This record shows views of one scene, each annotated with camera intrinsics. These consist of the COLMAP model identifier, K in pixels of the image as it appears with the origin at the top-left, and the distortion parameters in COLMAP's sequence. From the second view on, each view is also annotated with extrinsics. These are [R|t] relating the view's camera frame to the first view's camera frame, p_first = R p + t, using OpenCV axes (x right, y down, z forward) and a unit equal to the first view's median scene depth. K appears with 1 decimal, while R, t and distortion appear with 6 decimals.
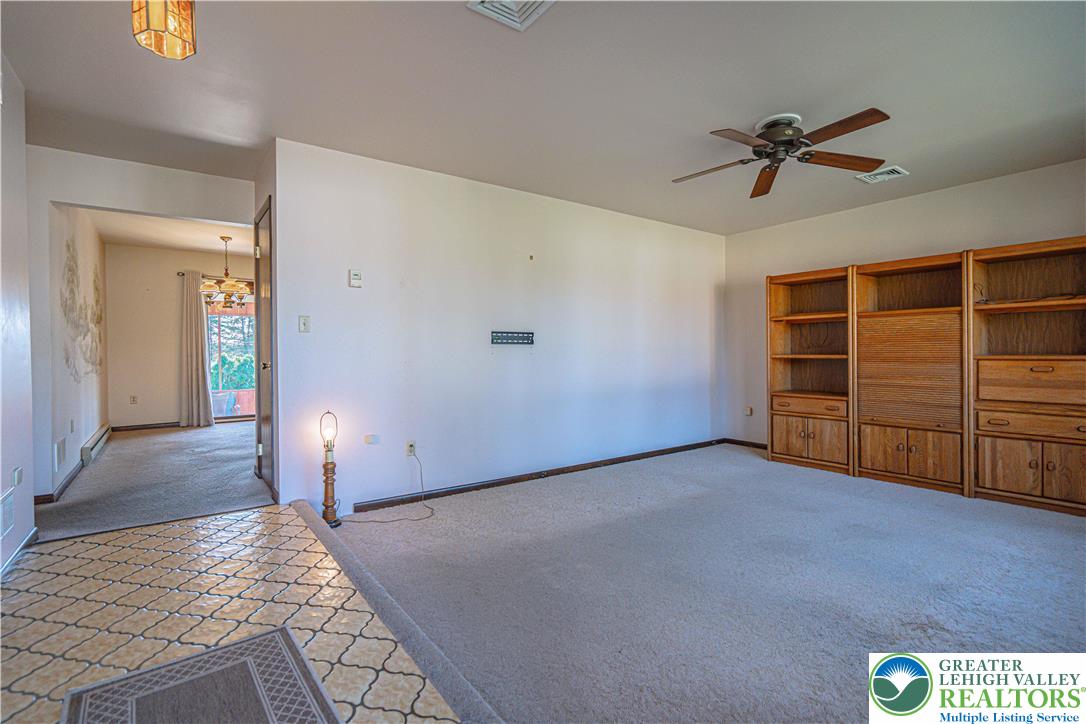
lens RADIAL K [[496.3, 0, 537.4], [0, 496.3, 357.6], [0, 0, 1]] dist [-0.001417, 0.001206]
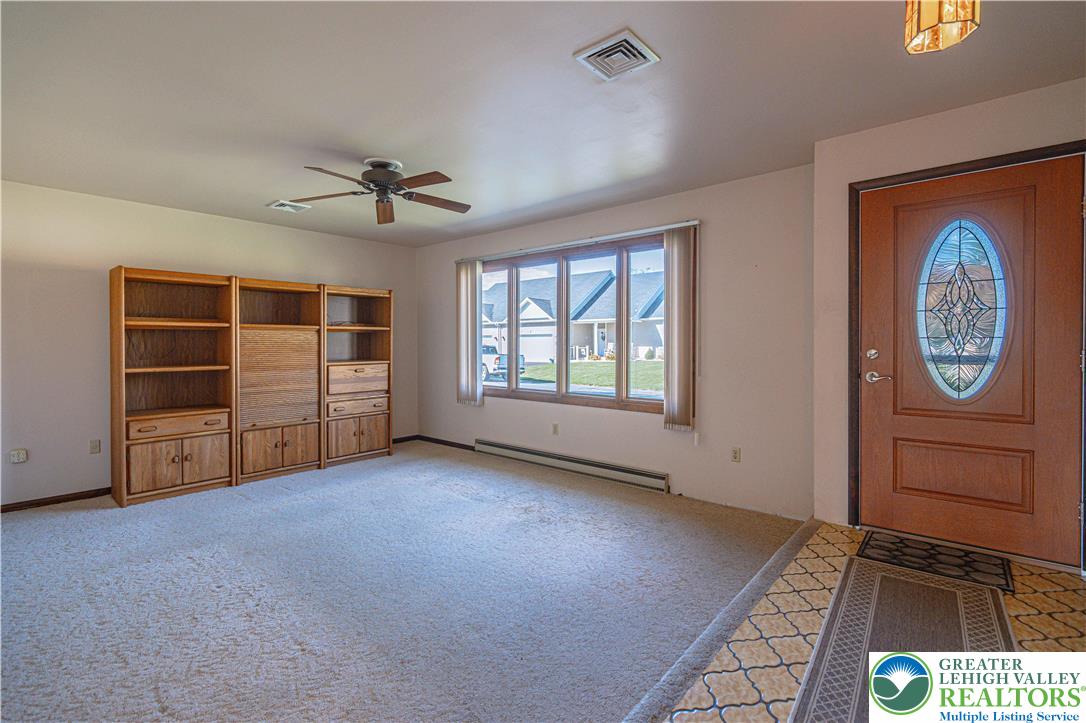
lens RADIAL K [[496.3, 0, 535.7], [0, 496.3, 344.0], [0, 0, 1]] dist [-0.001417, 0.001206]
pose [[-0.213949, 0.007657, 0.976815, -0.520361], [0.018244, 0.999826, -0.003842, -0.036326], [-0.976675, 0.016999, -0.214051, 0.672598]]
